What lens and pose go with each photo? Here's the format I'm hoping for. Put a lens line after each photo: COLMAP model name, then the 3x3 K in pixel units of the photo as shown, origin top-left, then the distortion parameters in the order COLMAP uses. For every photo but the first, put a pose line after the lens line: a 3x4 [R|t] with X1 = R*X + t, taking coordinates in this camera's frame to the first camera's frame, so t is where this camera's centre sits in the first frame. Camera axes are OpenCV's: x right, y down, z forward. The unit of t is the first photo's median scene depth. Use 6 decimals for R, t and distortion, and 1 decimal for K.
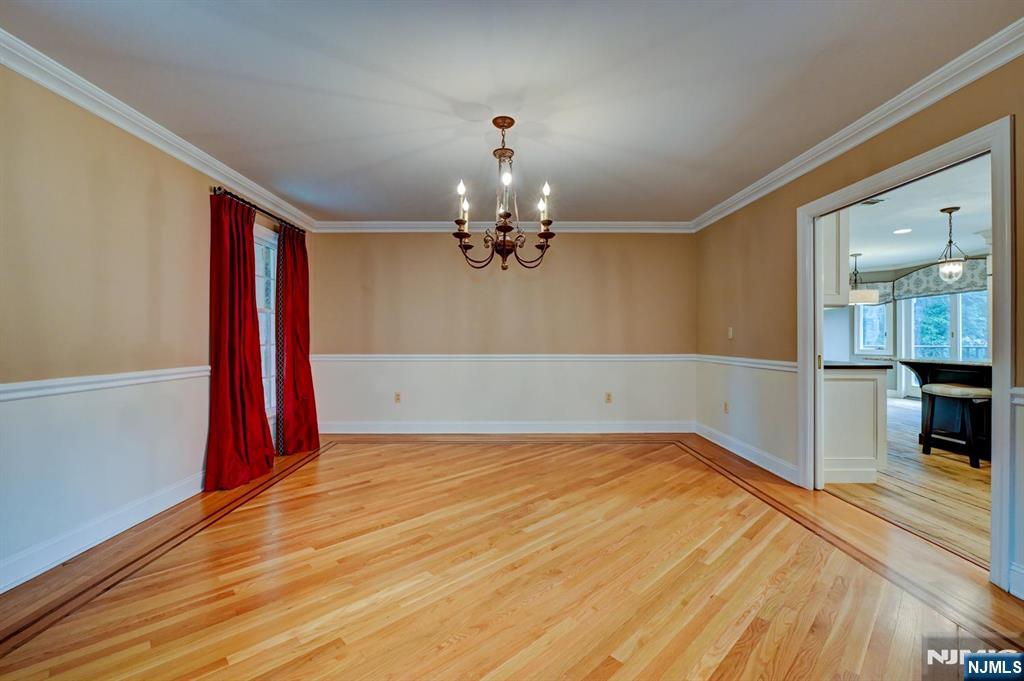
lens RADIAL K [[430.1, 0, 515.9], [0, 430.1, 339.2], [0, 0, 1]] dist [-0.003707, -0.000435]
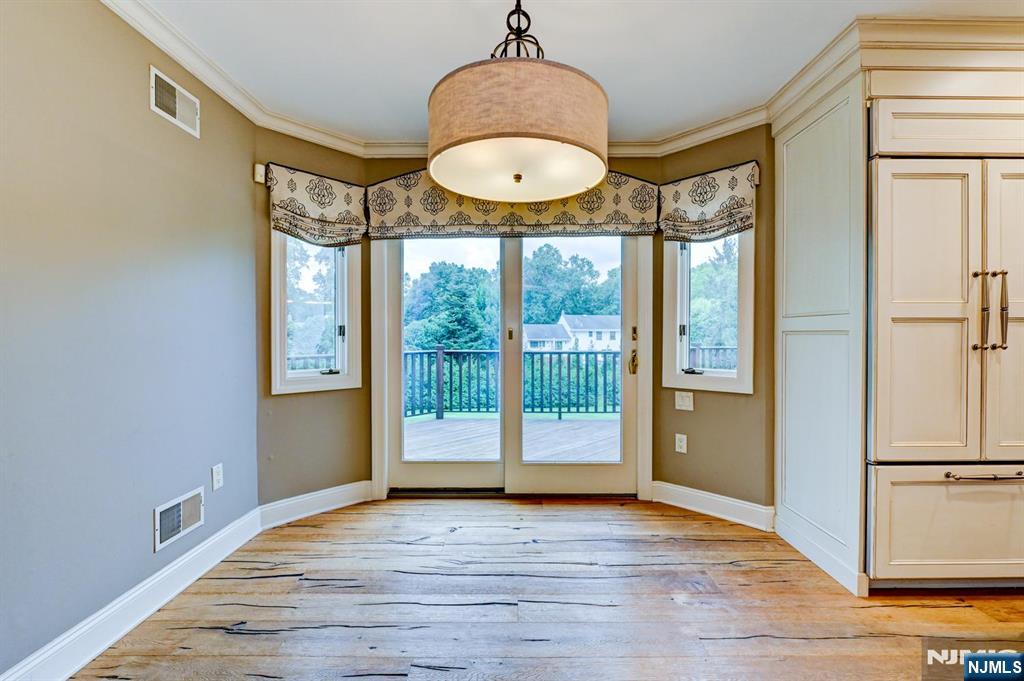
lens RADIAL K [[442.0, 0, 516.8], [0, 442.0, 338.1], [0, 0, 1]] dist [-0.003678, -0.000573]
pose [[0.028509, -0.002518, 0.999590, 0.531812], [0.005459, 0.999982, 0.002363, -0.006256], [-0.999579, 0.005389, 0.028522, 0.904050]]
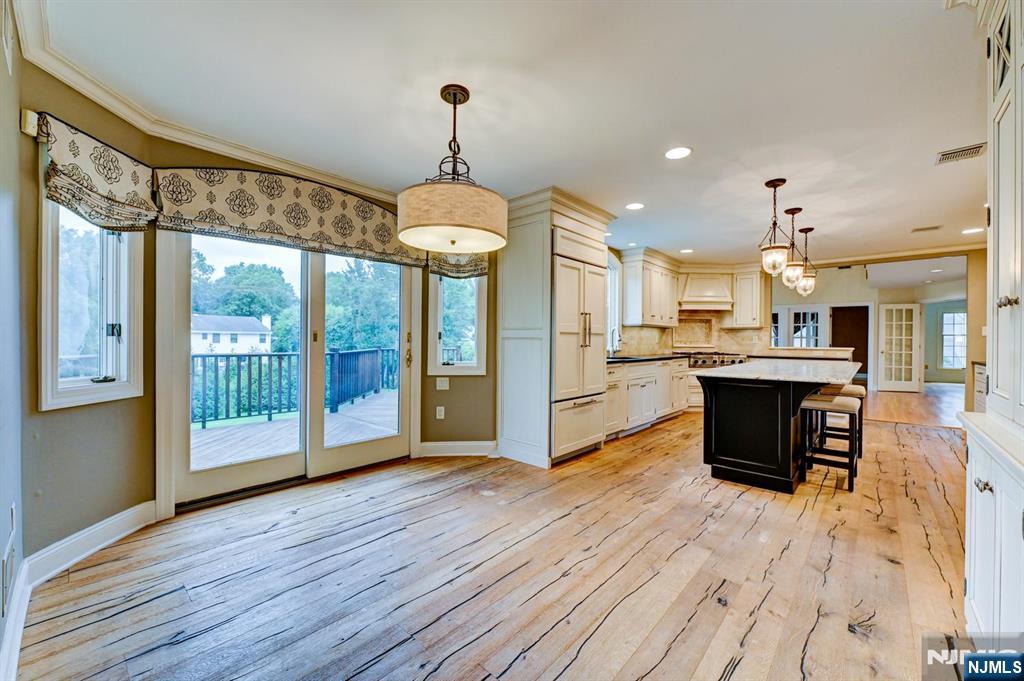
lens RADIAL K [[406.1, 0, 515.6], [0, 406.1, 340.9], [0, 0, 1]] dist [-0.002378, -0.000684]
pose [[-0.729210, -0.003754, 0.684280, 0.494278], [-0.003197, 0.999993, 0.002078, -0.006288], [-0.684282, -0.000672, -0.729217, 1.088235]]
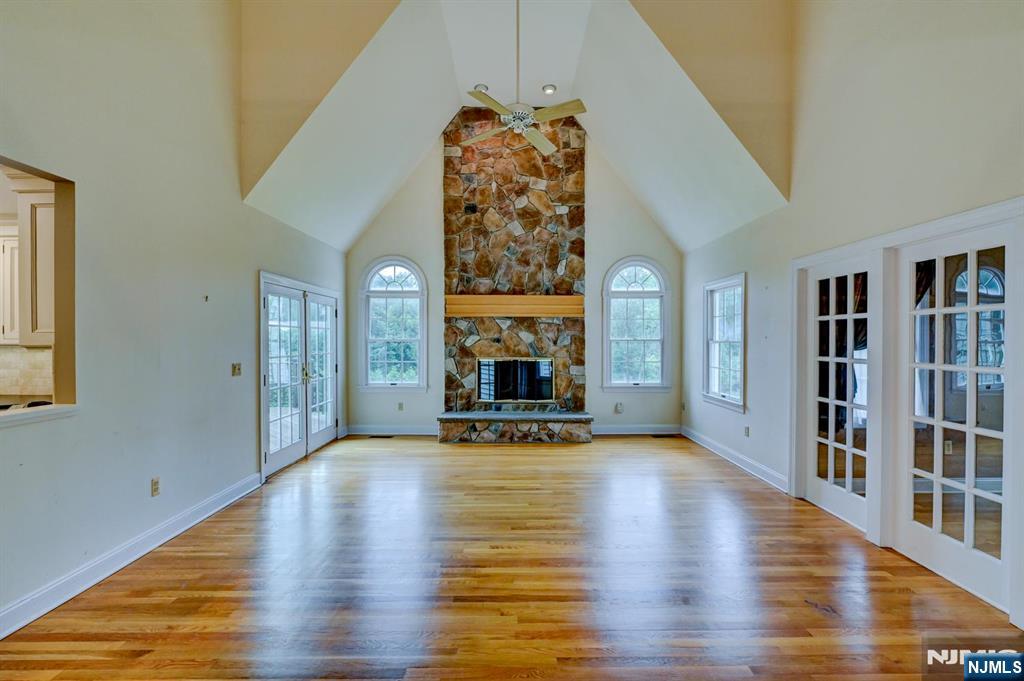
lens RADIAL K [[425.9, 0, 516.8], [0, 425.9, 341.2], [0, 0, 1]] dist [-0.001867, -0.000394]
pose [[0.015987, -0.000923, 0.999872, 0.386522], [0.002122, 0.999997, 0.000889, -0.039689], [-0.999870, 0.002108, 0.015989, -0.307417]]
